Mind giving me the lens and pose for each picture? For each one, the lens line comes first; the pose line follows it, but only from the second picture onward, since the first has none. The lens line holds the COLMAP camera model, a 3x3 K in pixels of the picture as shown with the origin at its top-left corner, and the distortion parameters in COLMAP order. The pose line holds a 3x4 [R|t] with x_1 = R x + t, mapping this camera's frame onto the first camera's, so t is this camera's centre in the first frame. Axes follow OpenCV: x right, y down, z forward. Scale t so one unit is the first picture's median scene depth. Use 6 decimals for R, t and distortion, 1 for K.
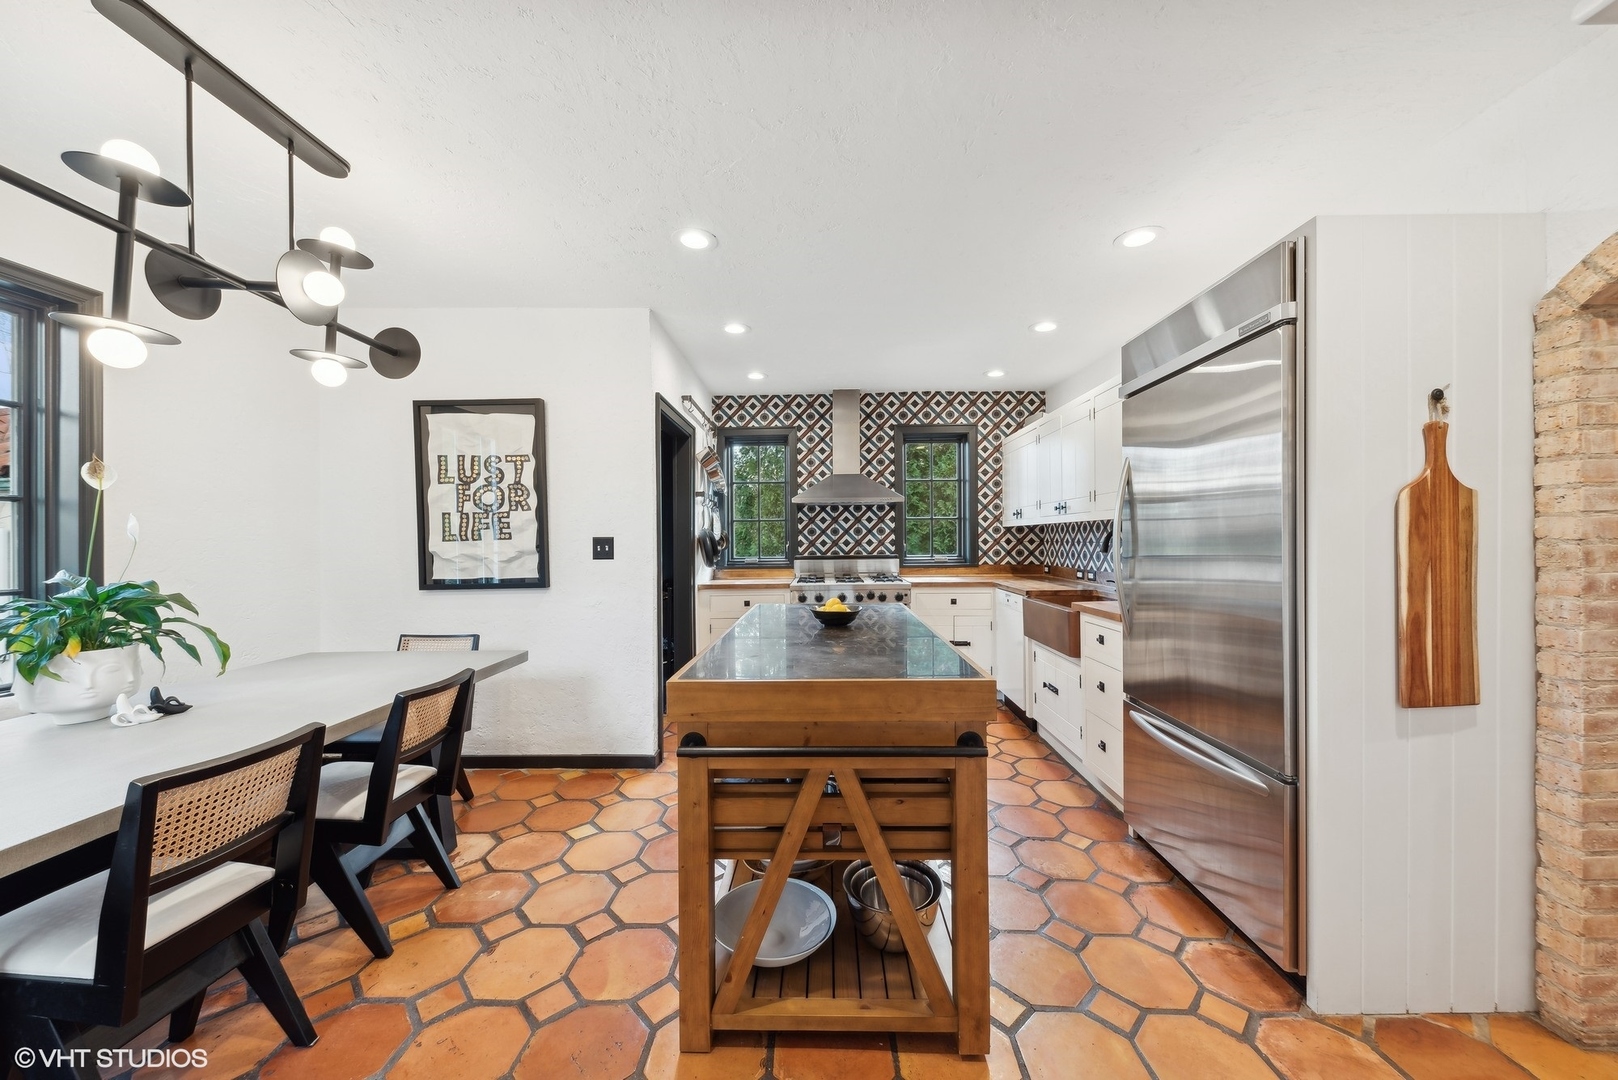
lens RADIAL K [[584.6, 0, 809.0], [0, 584.6, 540.0], [0, 0, 1]] dist [-0.000503, -0.000068]
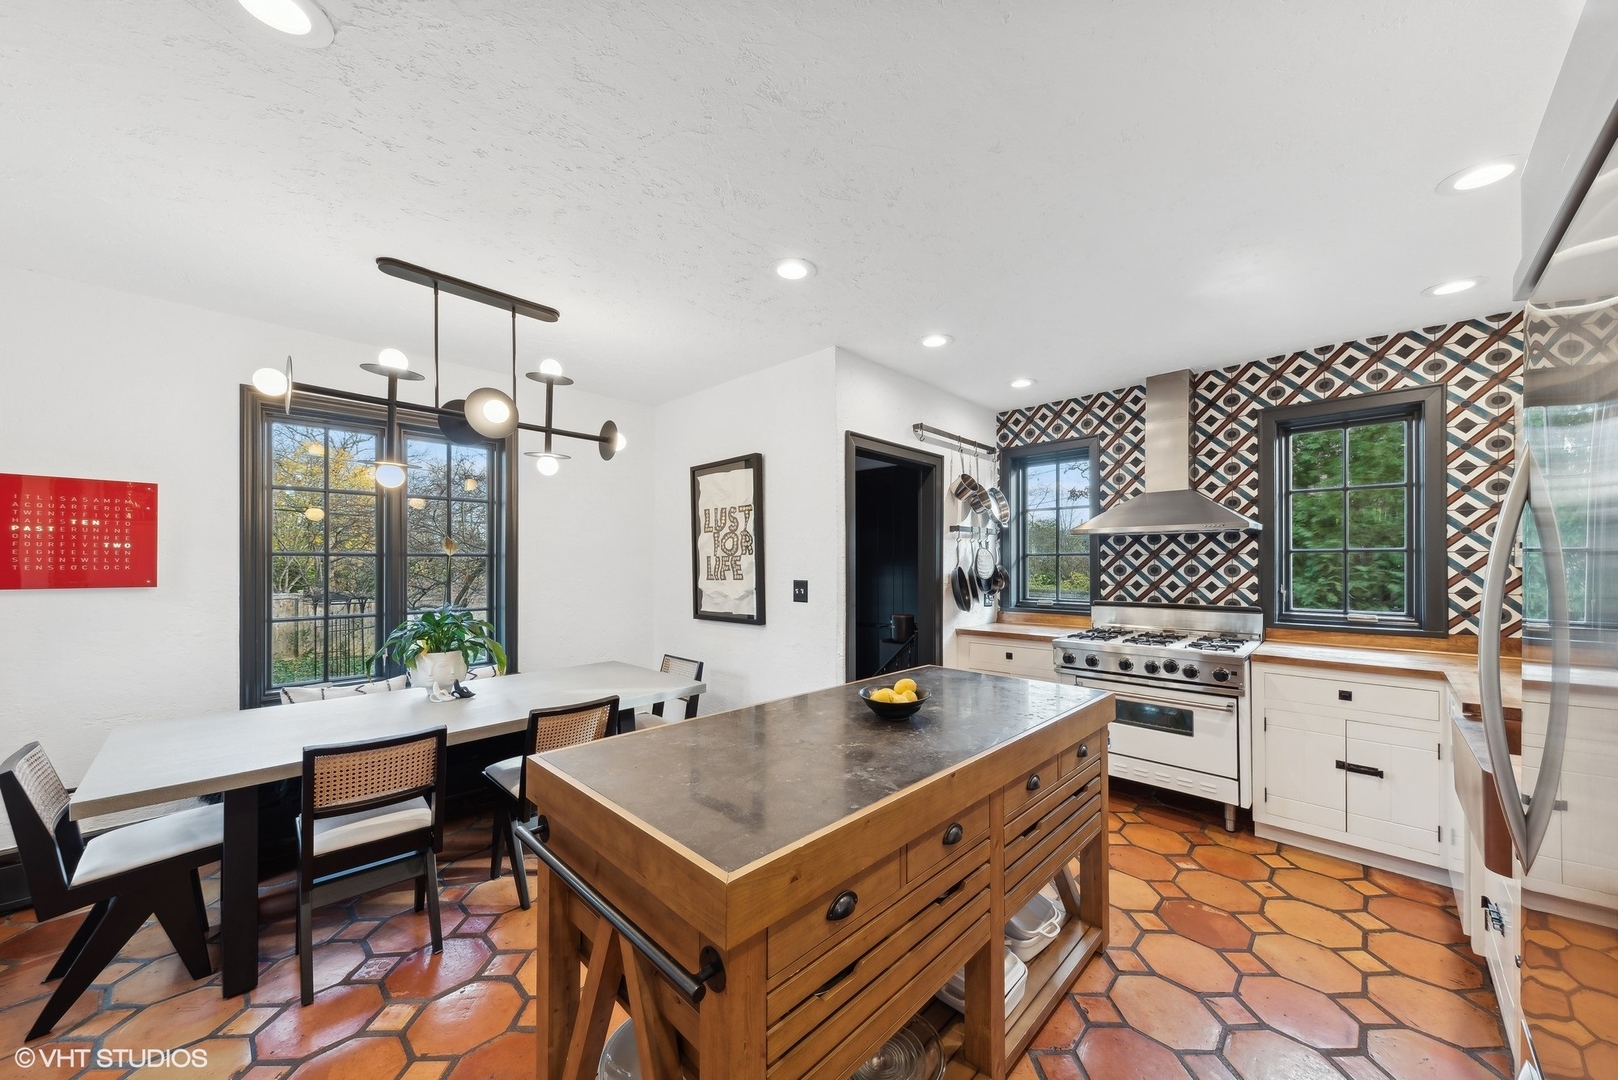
lens RADIAL K [[570.9, 0, 804.7], [0, 570.9, 562.5], [0, 0, 1]] dist [0.001741, -0.000043]
pose [[0.723892, 0.007708, -0.689870, 0.222189], [-0.003095, 0.999964, 0.007926, -0.028677], [0.689906, -0.003602, 0.723890, 0.180616]]
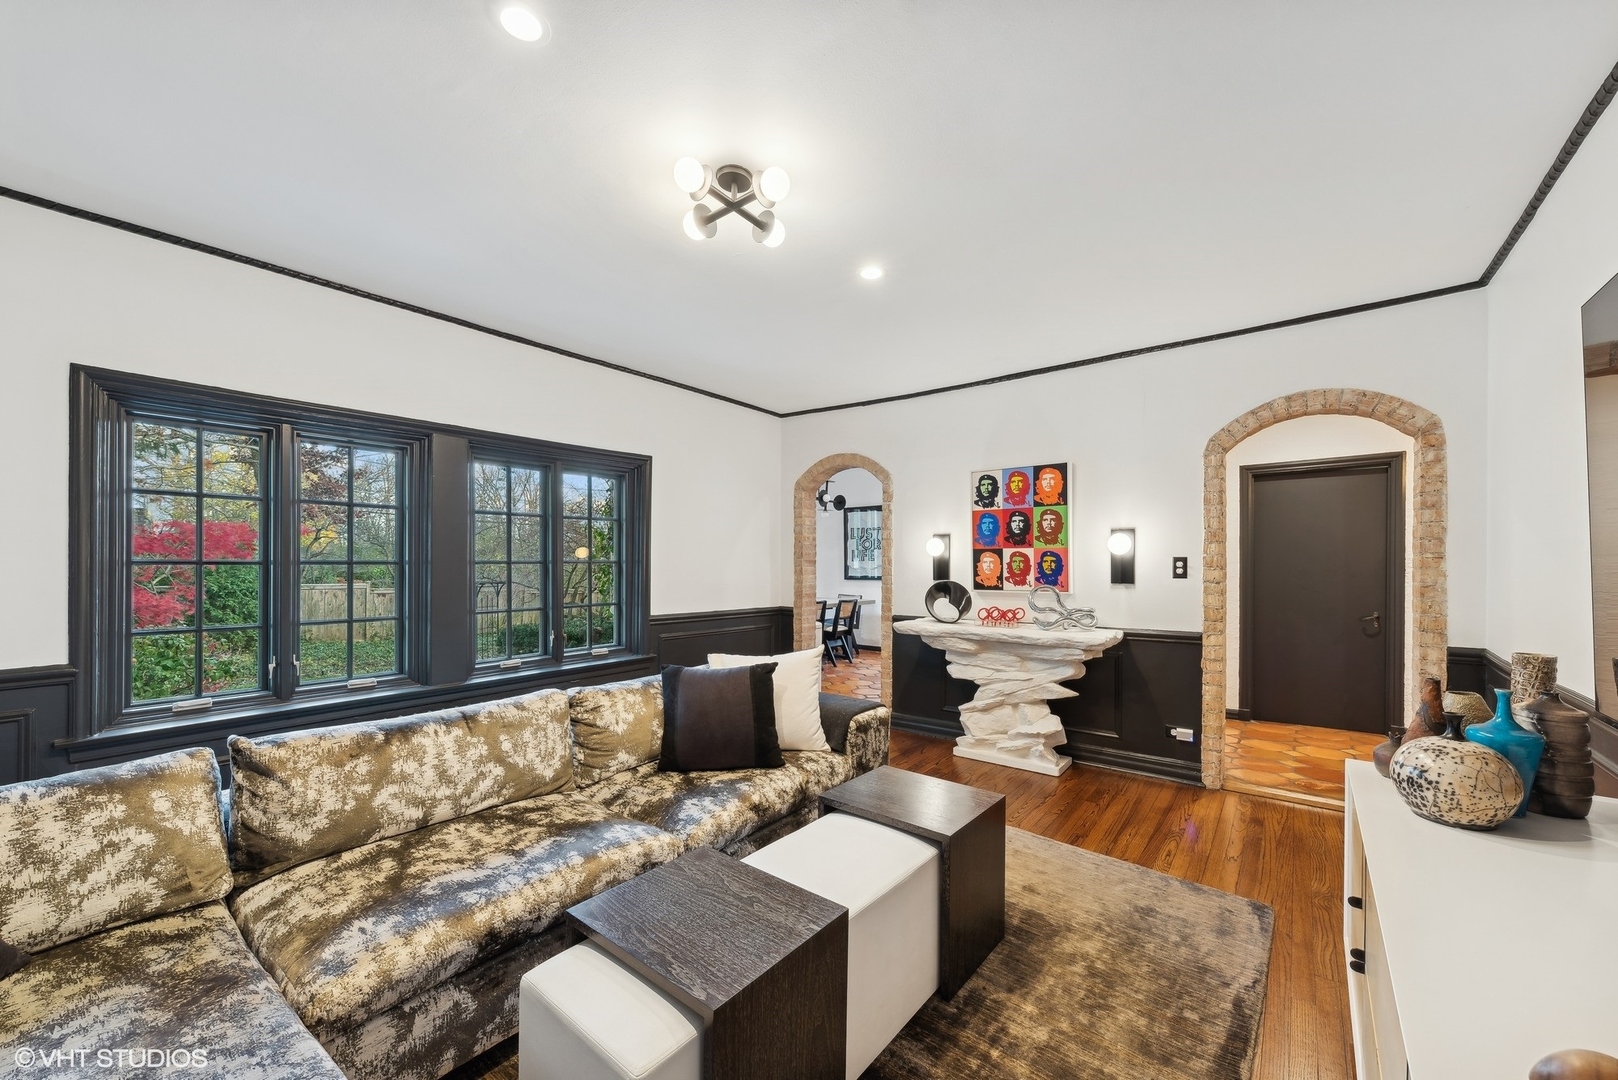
lens RADIAL K [[608.7, 0, 807.0], [0, 608.7, 565.8], [0, 0, 1]] dist [0.000396, 0.000026]
pose [[0.796815, 0.018066, -0.603953, 0.547758], [-0.012867, 0.999834, 0.012931, -0.006232], [0.604087, -0.002533, 0.796915, -0.825168]]
